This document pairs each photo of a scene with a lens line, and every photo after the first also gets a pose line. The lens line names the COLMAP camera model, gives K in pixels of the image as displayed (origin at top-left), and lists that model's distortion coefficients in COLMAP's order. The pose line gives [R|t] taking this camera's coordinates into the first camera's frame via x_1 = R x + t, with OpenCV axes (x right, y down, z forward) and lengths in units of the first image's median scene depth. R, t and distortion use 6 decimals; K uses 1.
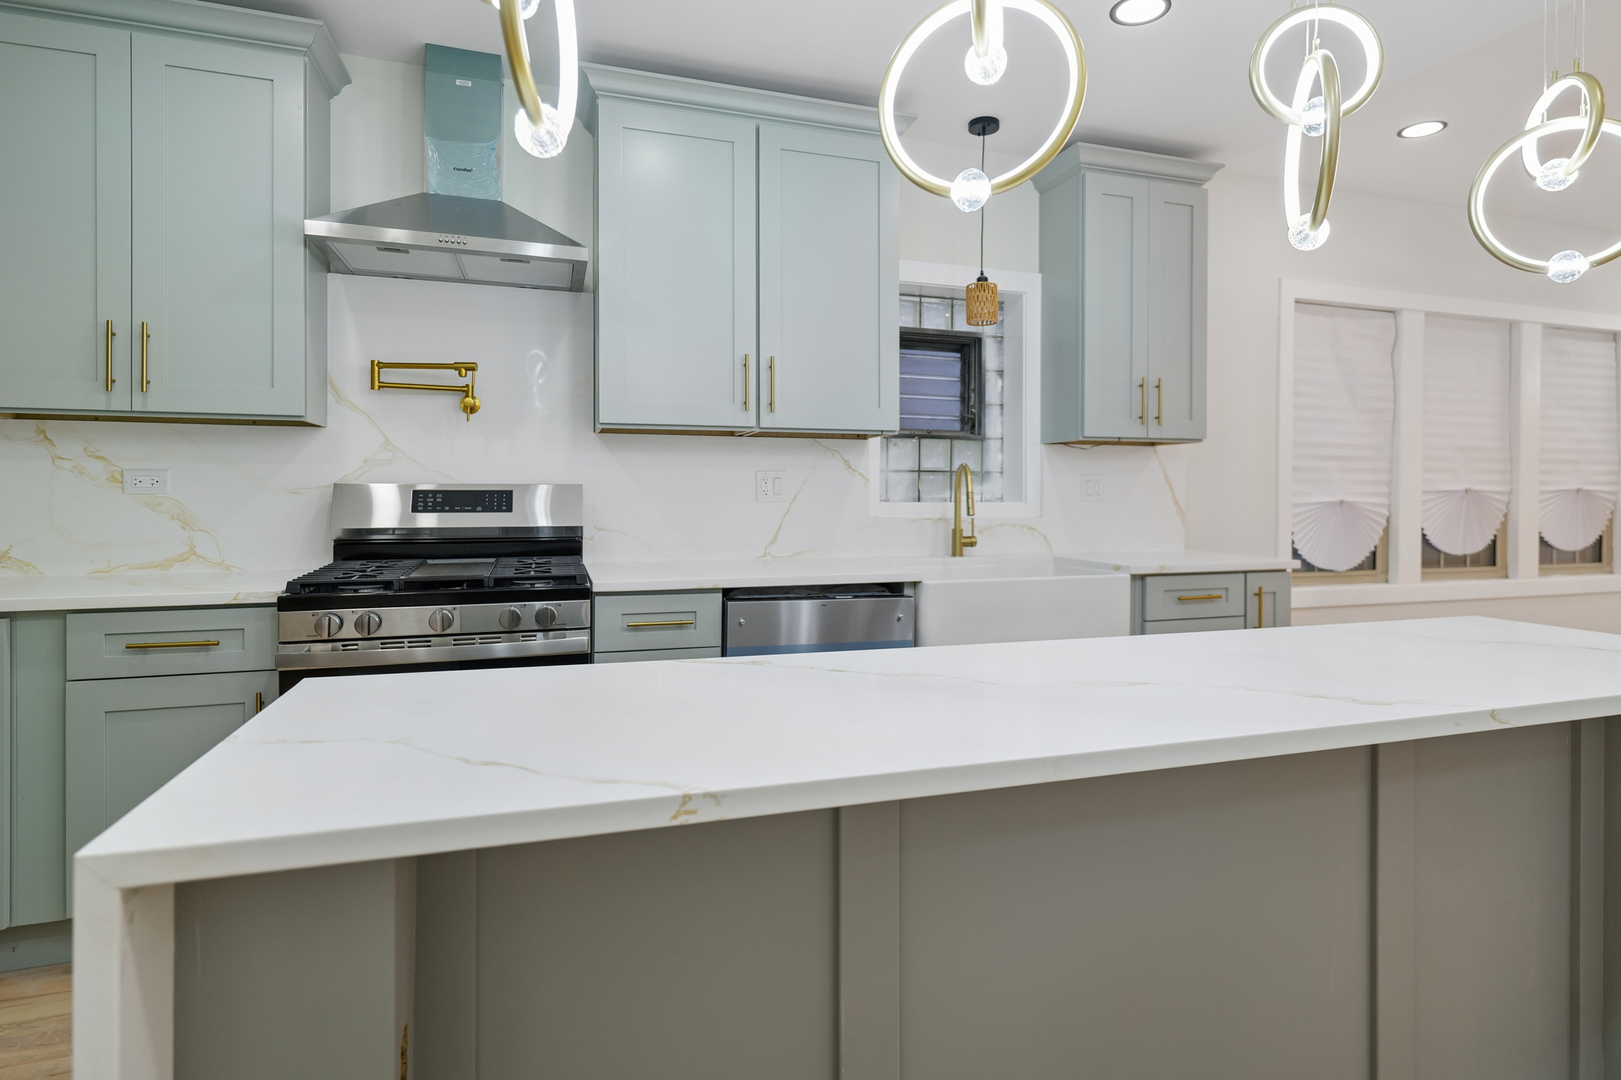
lens RADIAL K [[822.0, 0, 811.8], [0, 822.0, 500.4], [0, 0, 1]] dist [-0.000928, -0.001487]
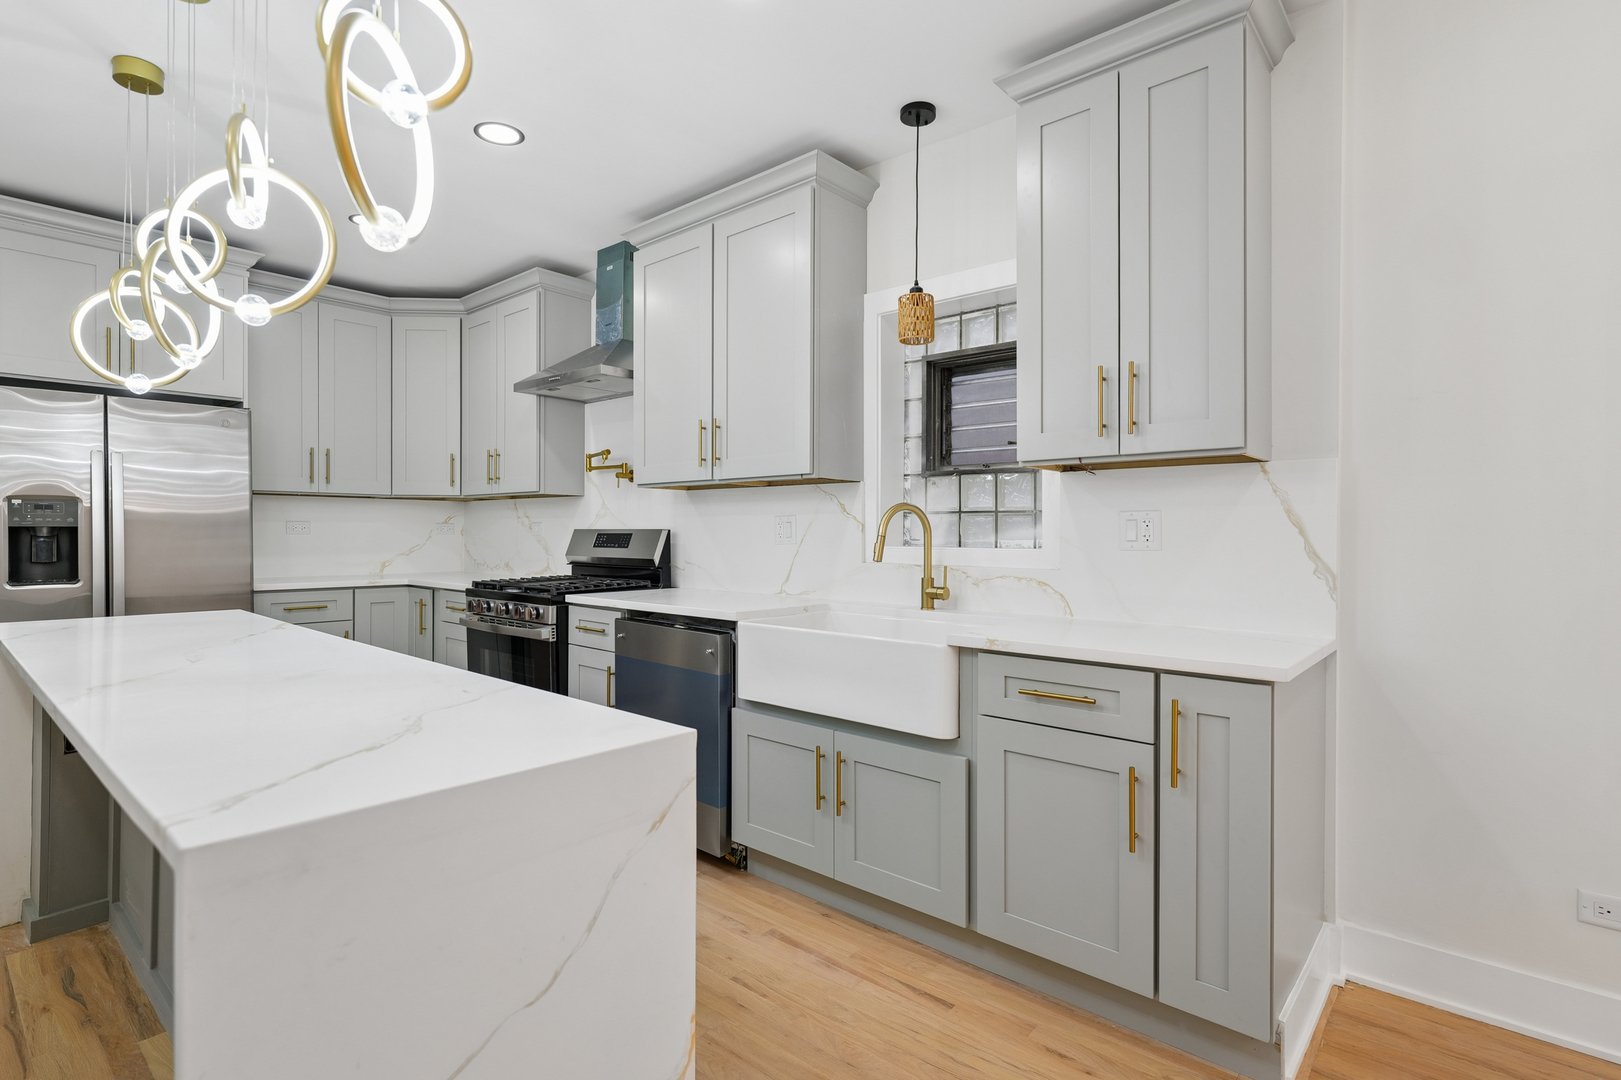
lens RADIAL K [[785.4, 0, 810.8], [0, 785.4, 541.5], [0, 0, 1]] dist [0.009992, -0.001660]
pose [[0.511569, 0.008651, -0.859198, 0.890032], [-0.013452, 0.999907, 0.002059, -0.004274], [0.859137, 0.010505, 0.511638, 0.495733]]
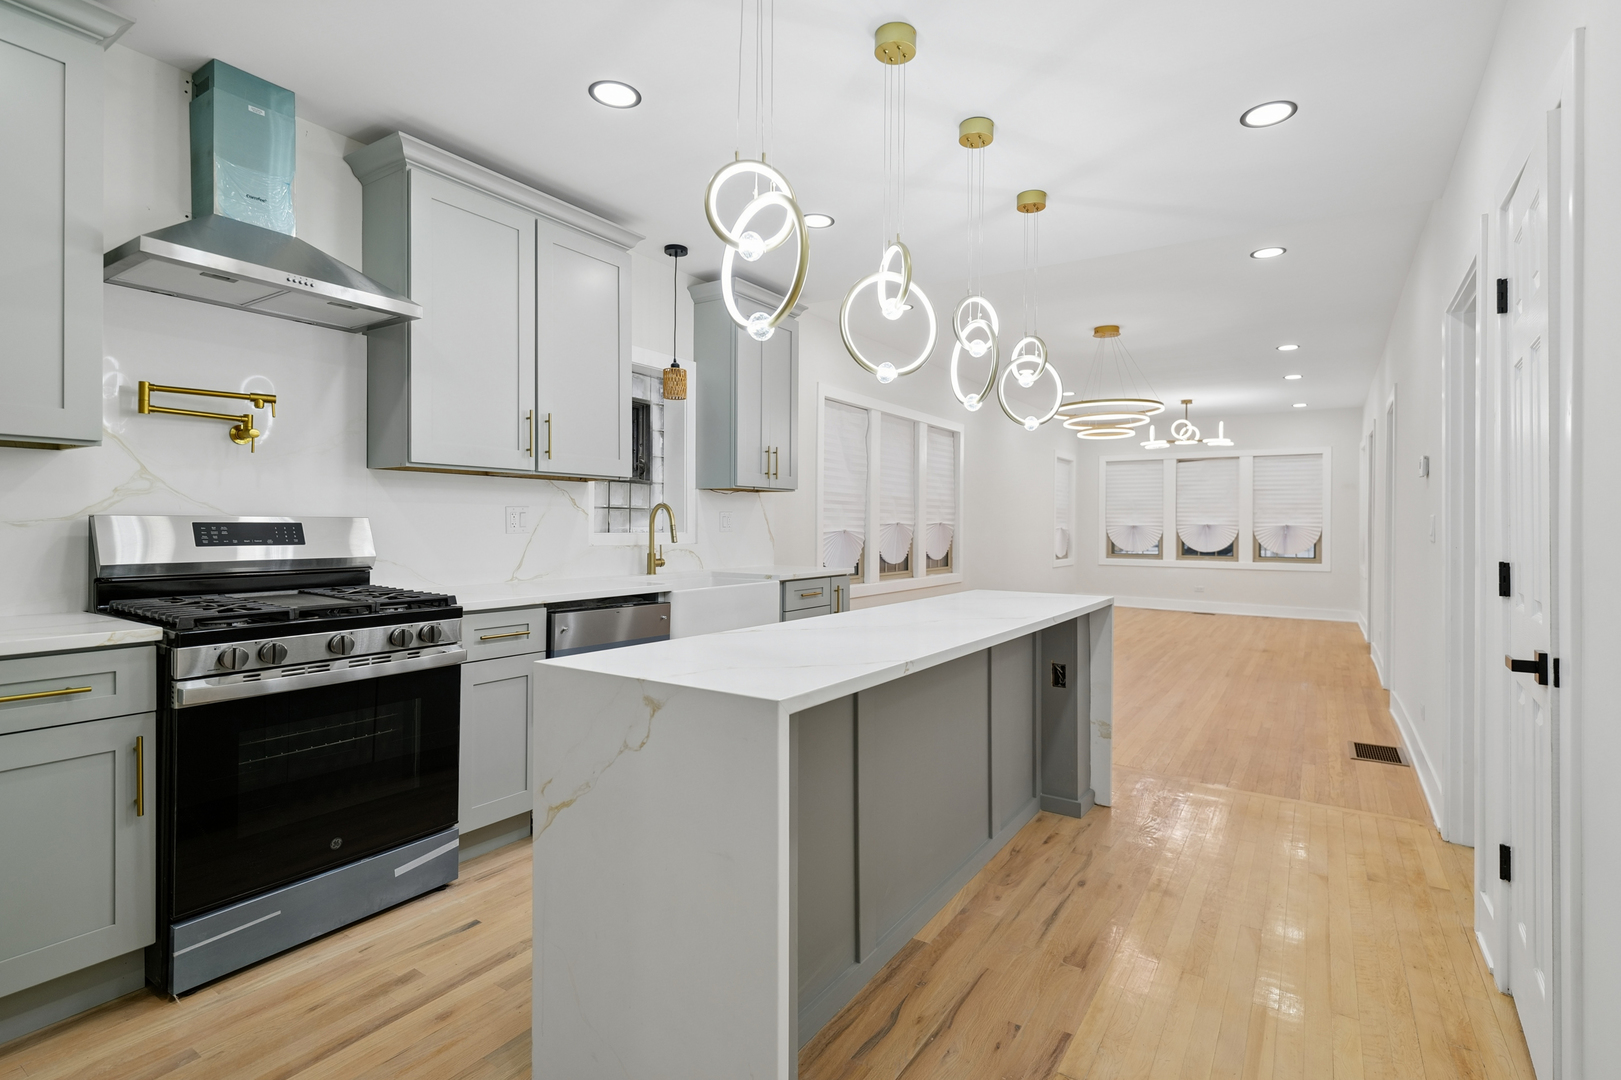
lens RADIAL K [[785.4, 0, 814.7], [0, 785.4, 531.1], [0, 0, 1]] dist [0.009992, -0.001660]
pose [[0.777177, -0.003733, 0.629271, -0.431079], [0.003790, 0.999992, 0.001251, -0.001165], [-0.629270, 0.001412, 0.777185, -0.136128]]
